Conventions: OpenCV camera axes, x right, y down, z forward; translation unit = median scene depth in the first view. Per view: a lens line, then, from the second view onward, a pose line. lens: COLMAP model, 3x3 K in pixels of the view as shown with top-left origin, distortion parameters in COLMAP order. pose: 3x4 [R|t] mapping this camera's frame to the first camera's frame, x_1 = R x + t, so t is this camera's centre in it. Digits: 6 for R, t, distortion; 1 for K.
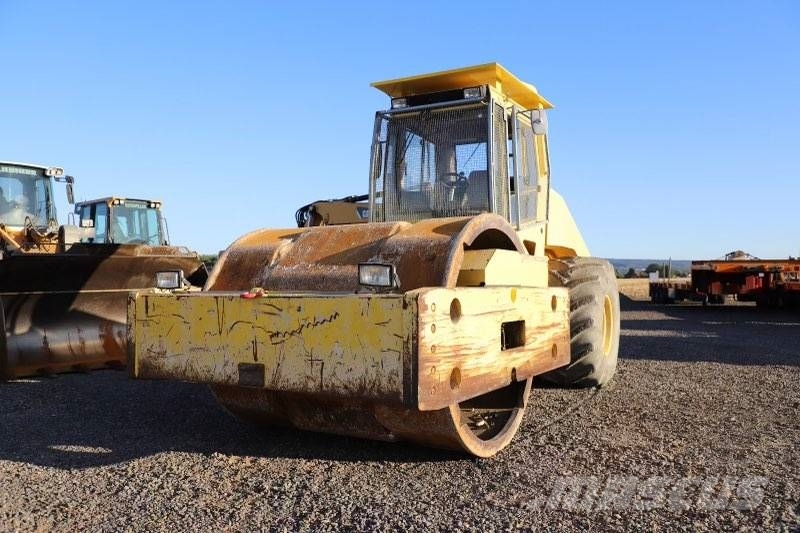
lens RADIAL K [[666.1, 0, 394.4], [0, 666.1, 269.8], [0, 0, 1]] dist [0.000041, 0.018861]
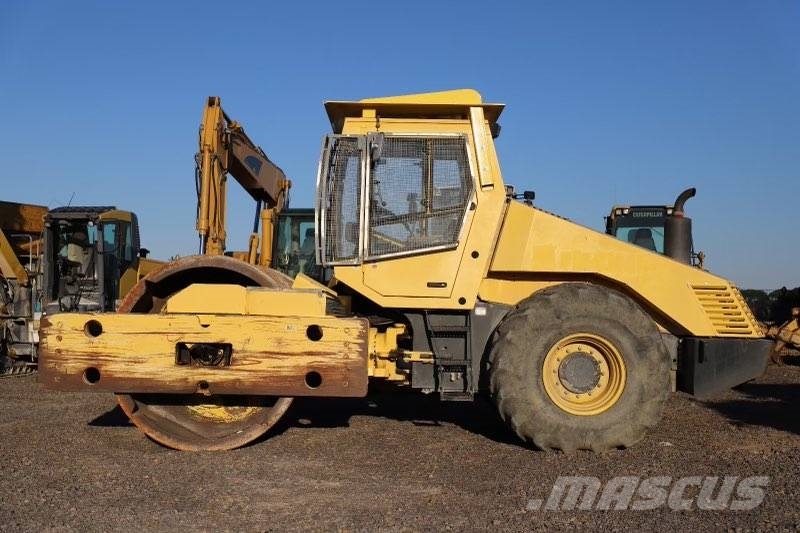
lens RADIAL K [[1115.0, 0, 400.0], [0, 1115.0, 267.3], [0, 0, 1]] dist [0.180485, 0.000000]
pose [[0.486889, -0.017465, -0.873289, 2.158967], [-0.000568, 0.999794, -0.020312, -0.019245], [0.873464, 0.010386, 0.486778, 0.314414]]
